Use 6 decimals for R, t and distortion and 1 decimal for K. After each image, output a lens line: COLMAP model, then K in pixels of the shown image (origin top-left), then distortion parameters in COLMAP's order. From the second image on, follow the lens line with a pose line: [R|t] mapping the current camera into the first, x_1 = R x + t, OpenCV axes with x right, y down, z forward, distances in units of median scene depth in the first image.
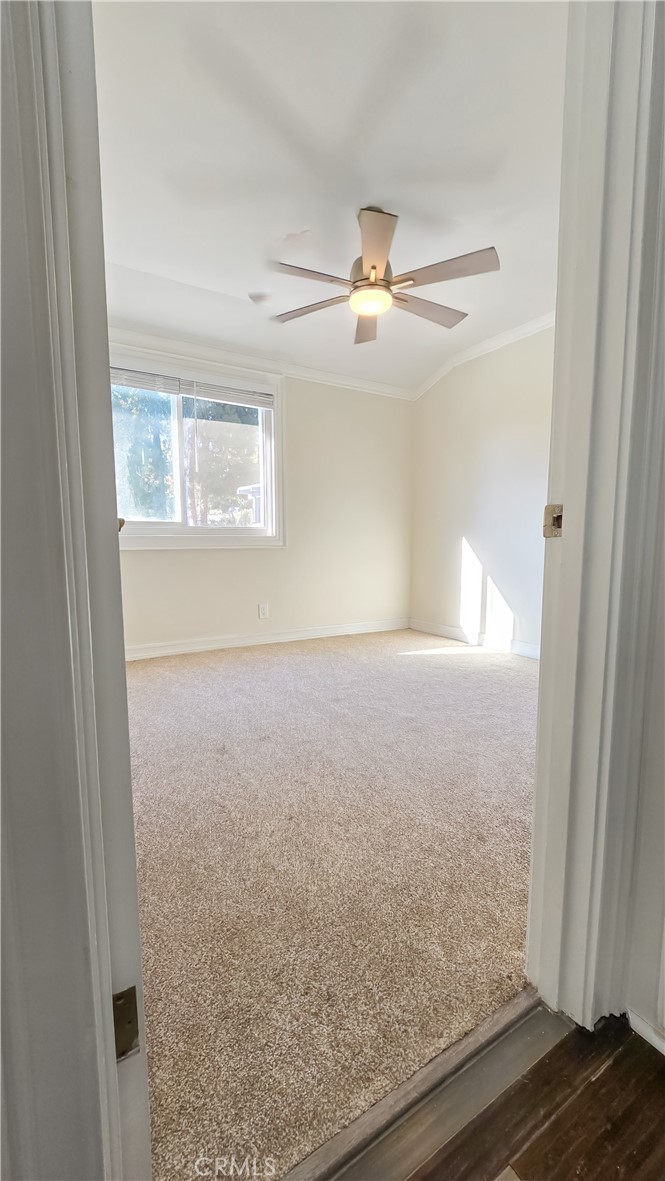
lens RADIAL K [[482.7, 0, 328.5], [0, 482.7, 590.8], [0, 0, 1]] dist [-0.001828, -0.000524]
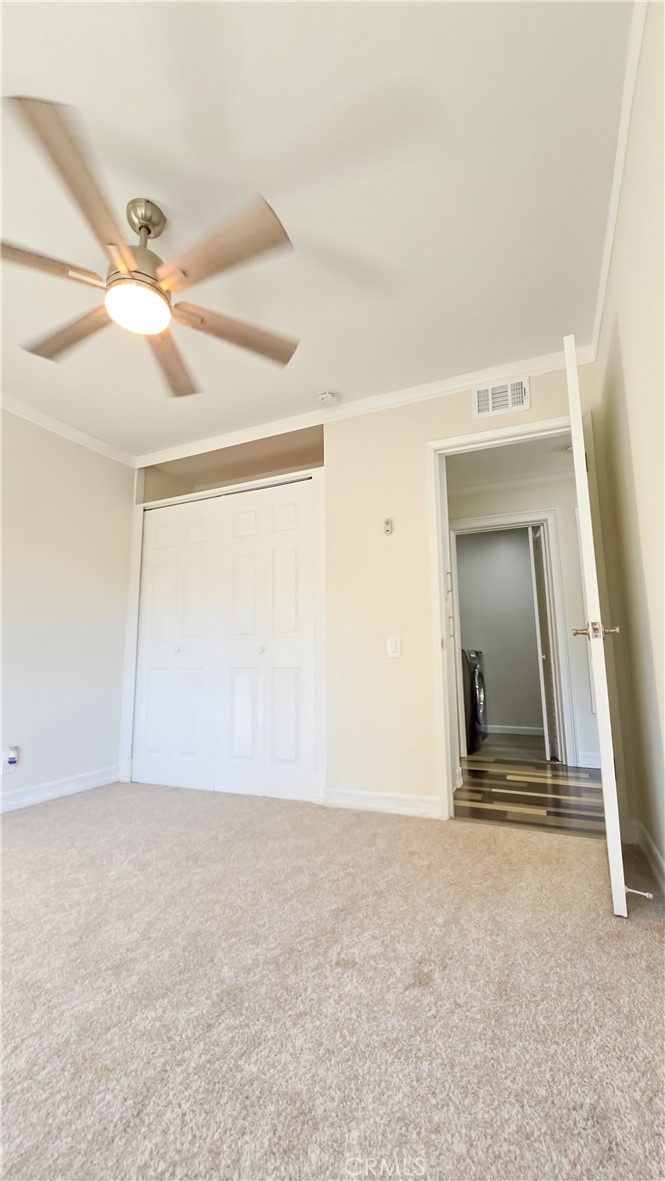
lens RADIAL K [[482.7, 0, 328.5], [0, 482.7, 590.8], [0, 0, 1]] dist [-0.001828, -0.000524]
pose [[-0.559313, 0.131251, 0.818500, -0.583869], [0.099760, 0.990867, -0.090721, -0.092140], [-0.822932, 0.030912, -0.567299, 1.159479]]
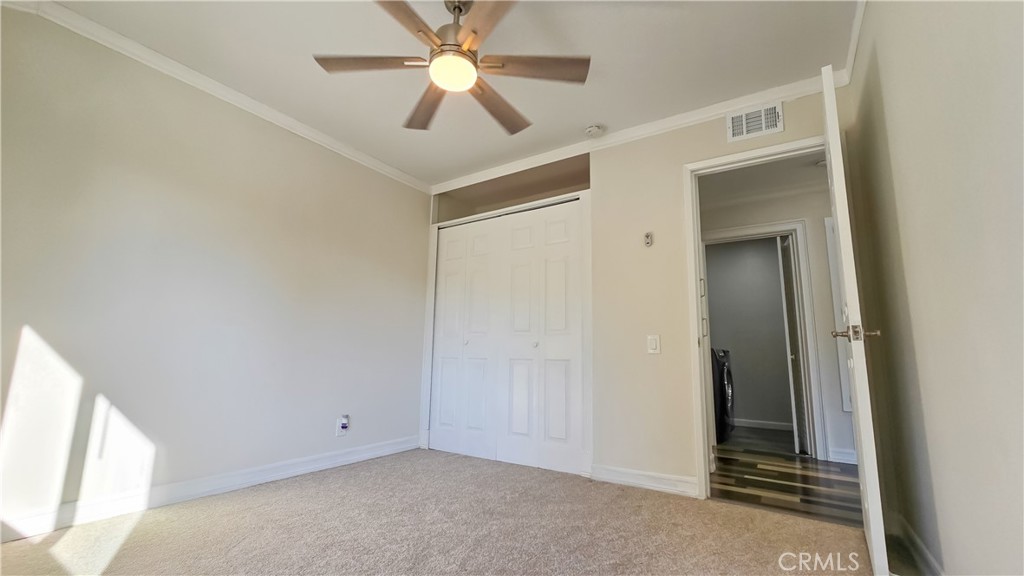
lens RADIAL K [[418.5, 0, 511.8], [0, 418.5, 291.1], [0, 0, 1]] dist [-0.001828, -0.000524]
pose [[-0.424423, 0.135346, 0.895292, -0.590300], [0.080273, 0.990496, -0.111684, -0.095815], [-0.901899, 0.024467, -0.431254, 1.220639]]
